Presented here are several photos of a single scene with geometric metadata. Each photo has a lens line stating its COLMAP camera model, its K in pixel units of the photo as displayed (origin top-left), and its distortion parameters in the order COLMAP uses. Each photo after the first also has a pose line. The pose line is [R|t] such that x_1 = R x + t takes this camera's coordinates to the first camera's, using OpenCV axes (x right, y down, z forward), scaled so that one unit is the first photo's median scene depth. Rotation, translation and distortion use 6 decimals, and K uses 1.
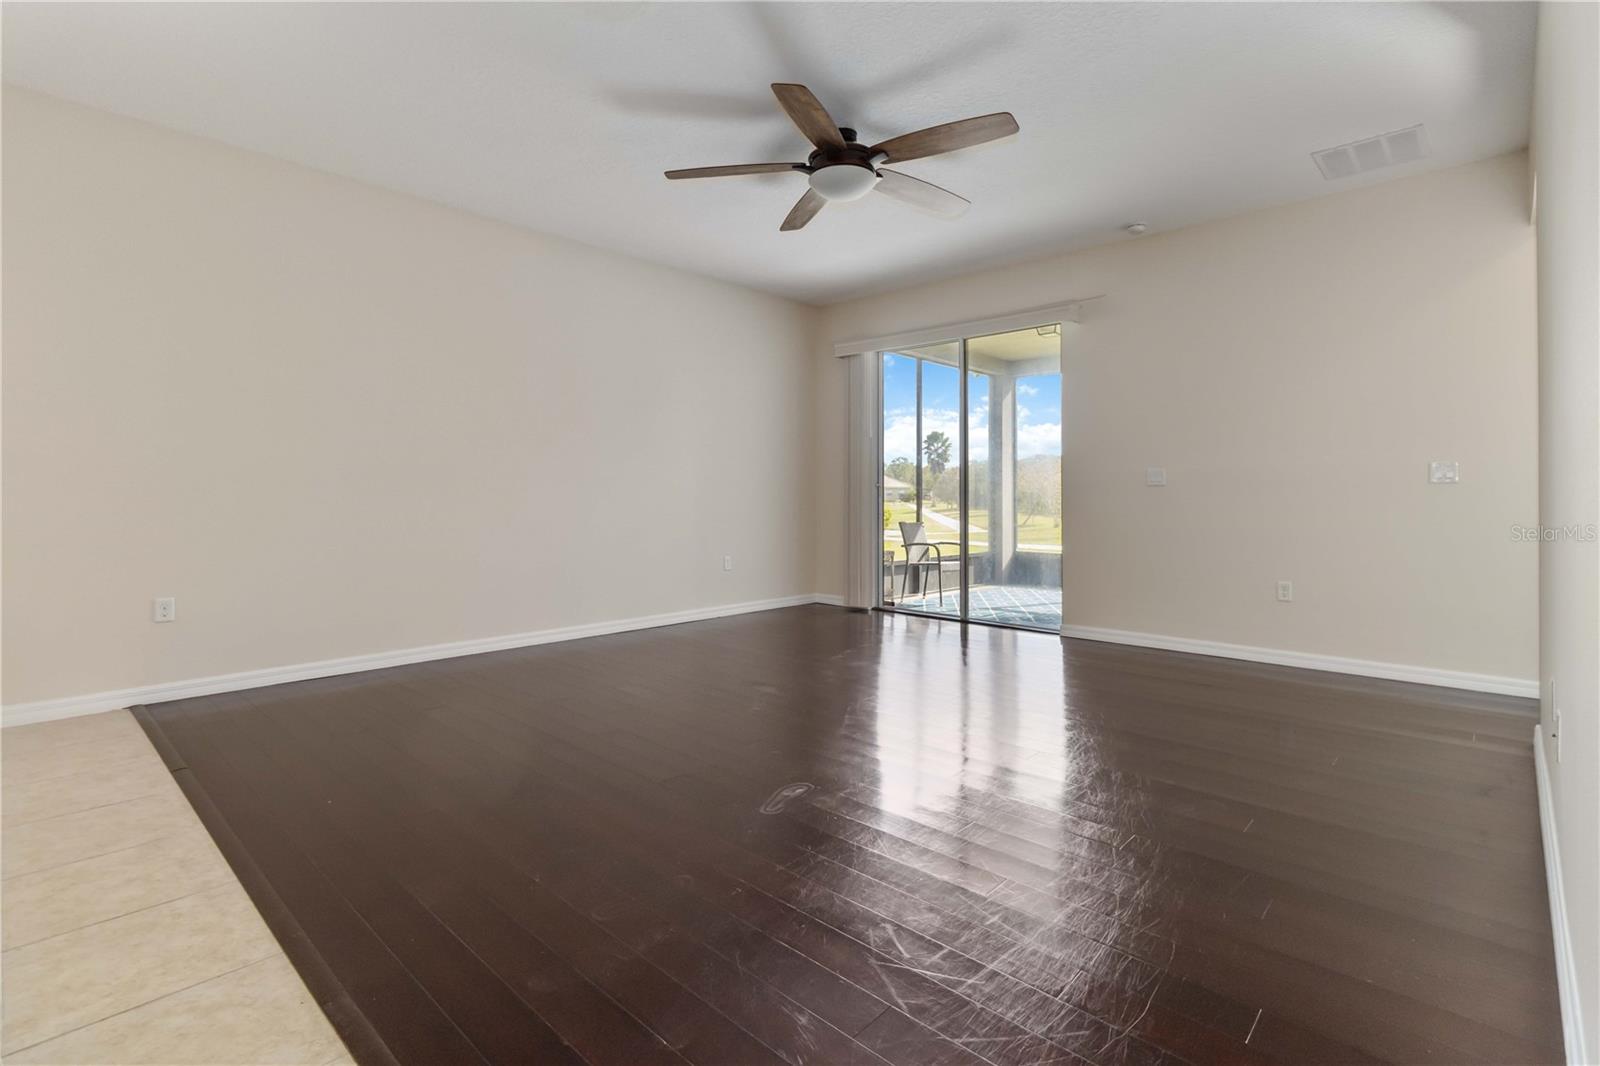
lens RADIAL K [[750.7, 0, 801.0], [0, 750.7, 510.1], [0, 0, 1]] dist [0.003606, 0.000770]
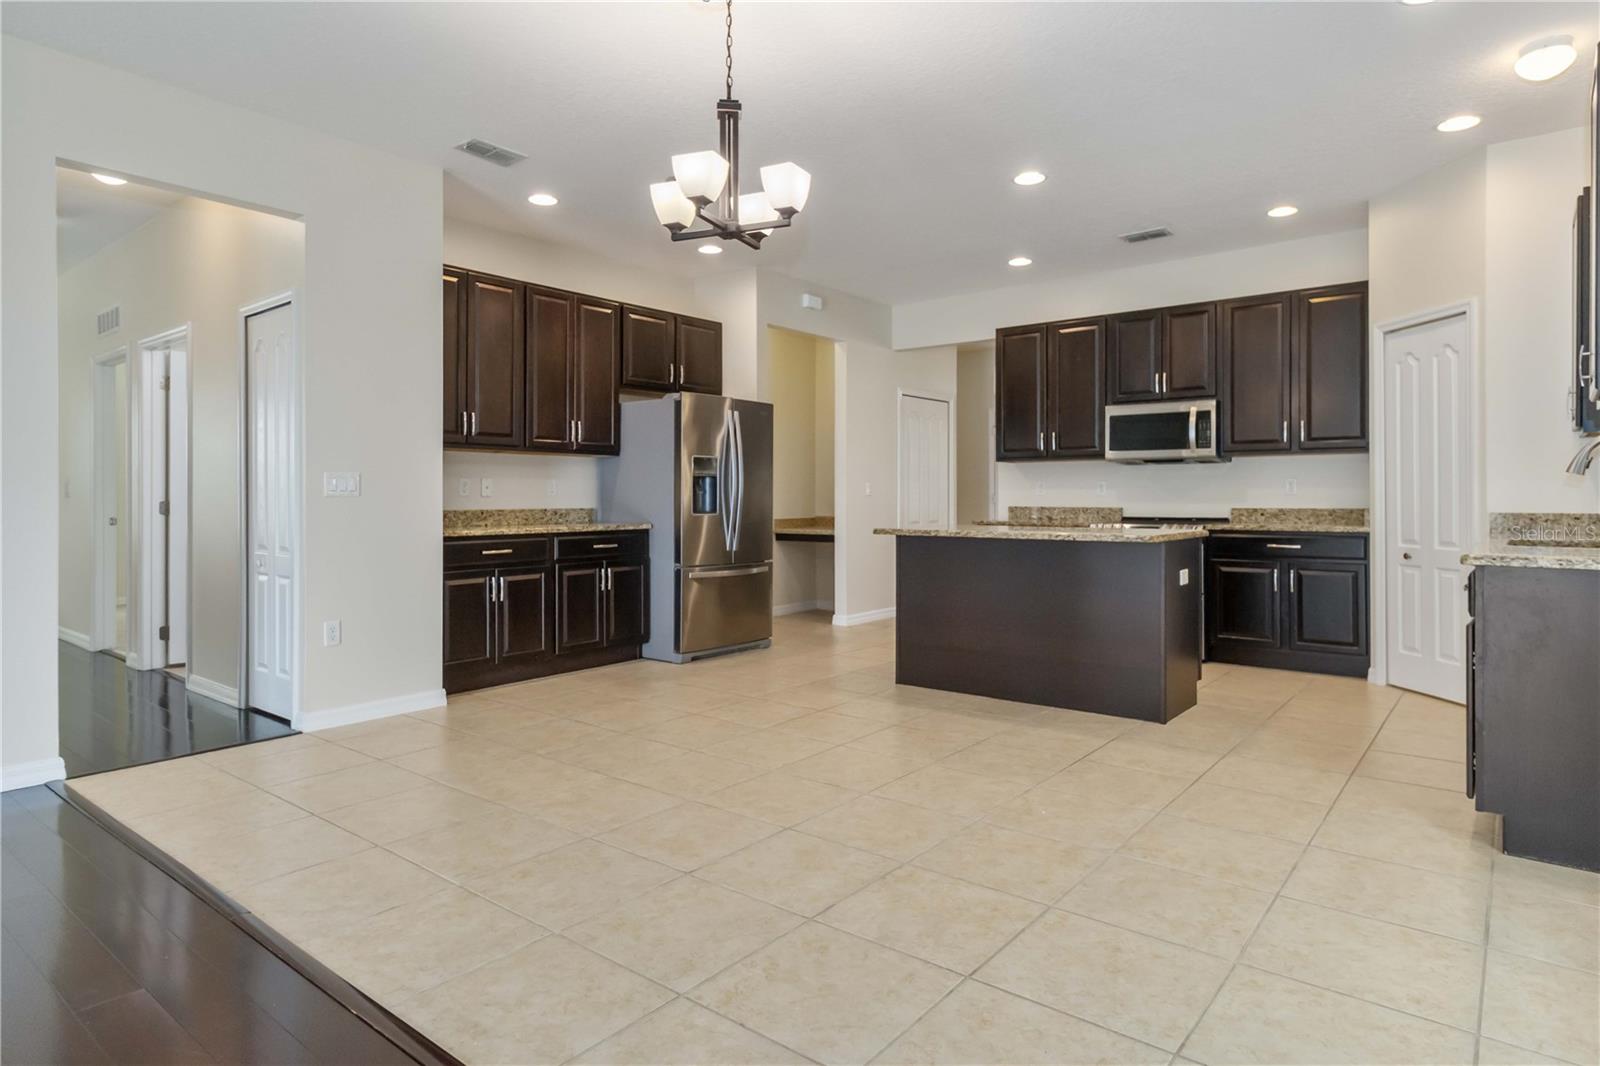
lens RADIAL K [[905.9, 0, 800.8], [0, 905.9, 499.2], [0, 0, 1]] dist [0.002281, 0.001392]
pose [[-0.997272, -0.006609, -0.073523, -0.334593], [-0.007970, 0.999802, 0.018232, -0.020734], [0.073388, 0.018769, -0.997127, 0.596493]]
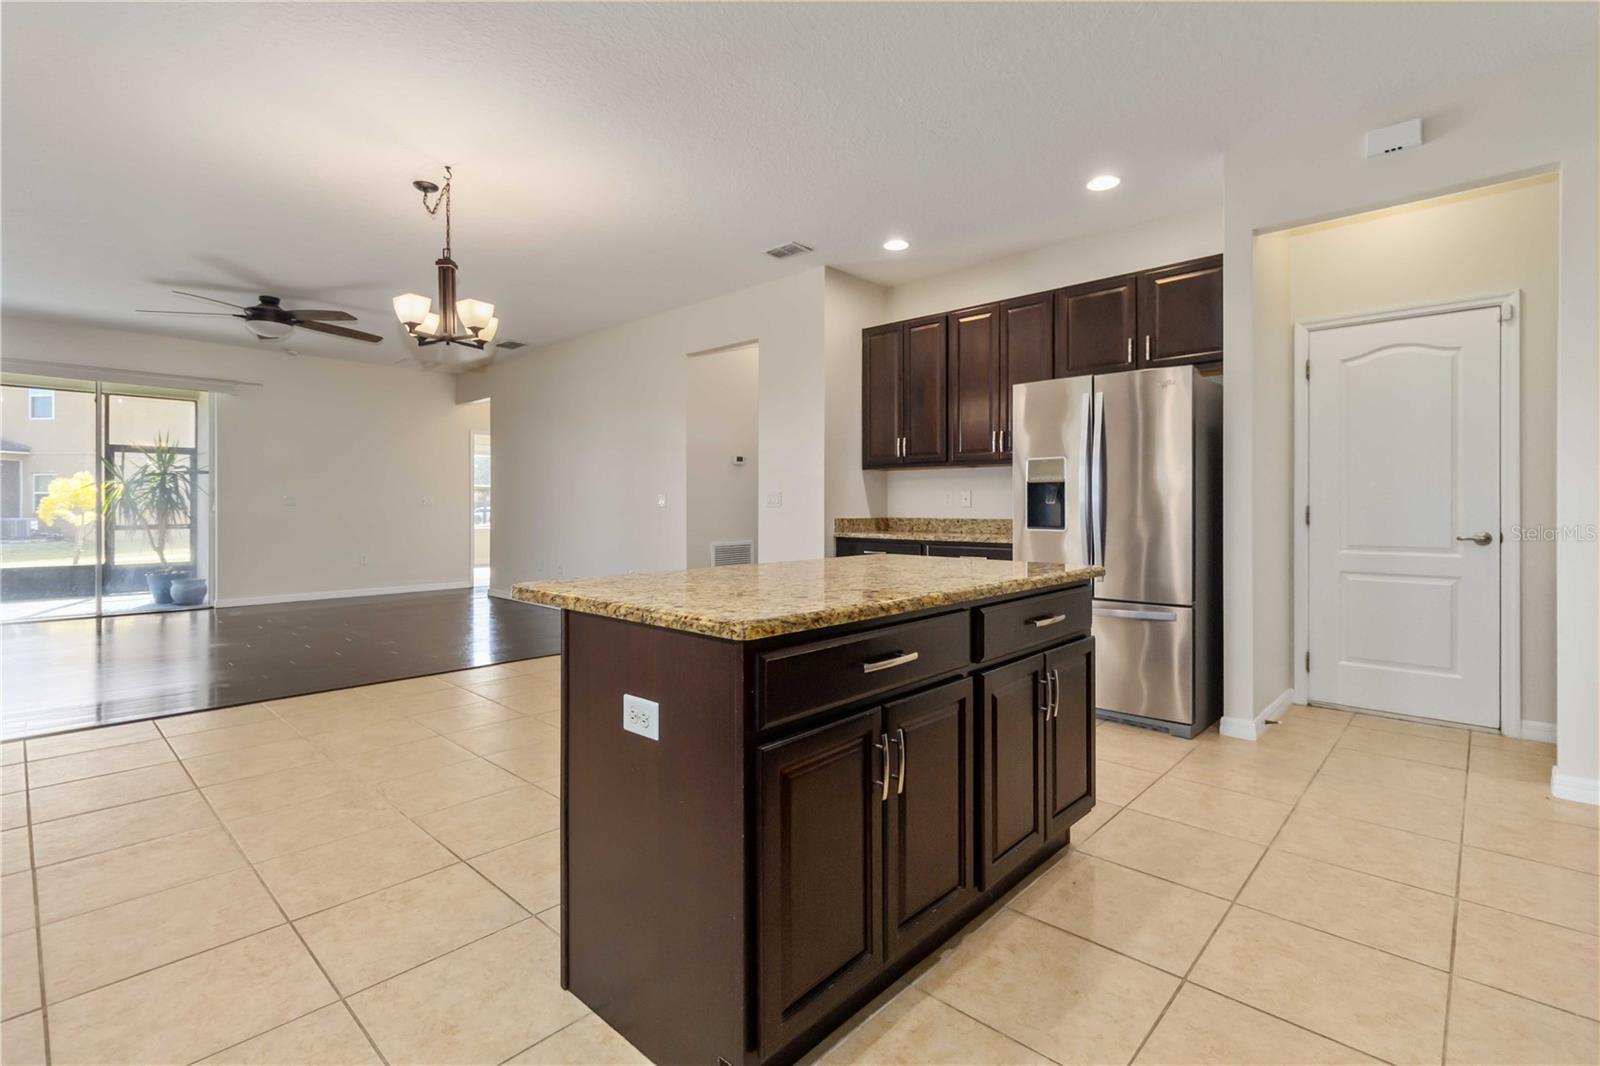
lens RADIAL K [[730.1, 0, 802.6], [0, 730.1, 500.9], [0, 0, 1]] dist [0.001013, 0.000211]
pose [[-0.003673, -0.001871, 0.999992, -0.879779], [0.017254, 0.999849, 0.001934, -0.016343], [-0.999844, 0.017261, -0.003640, -0.094645]]
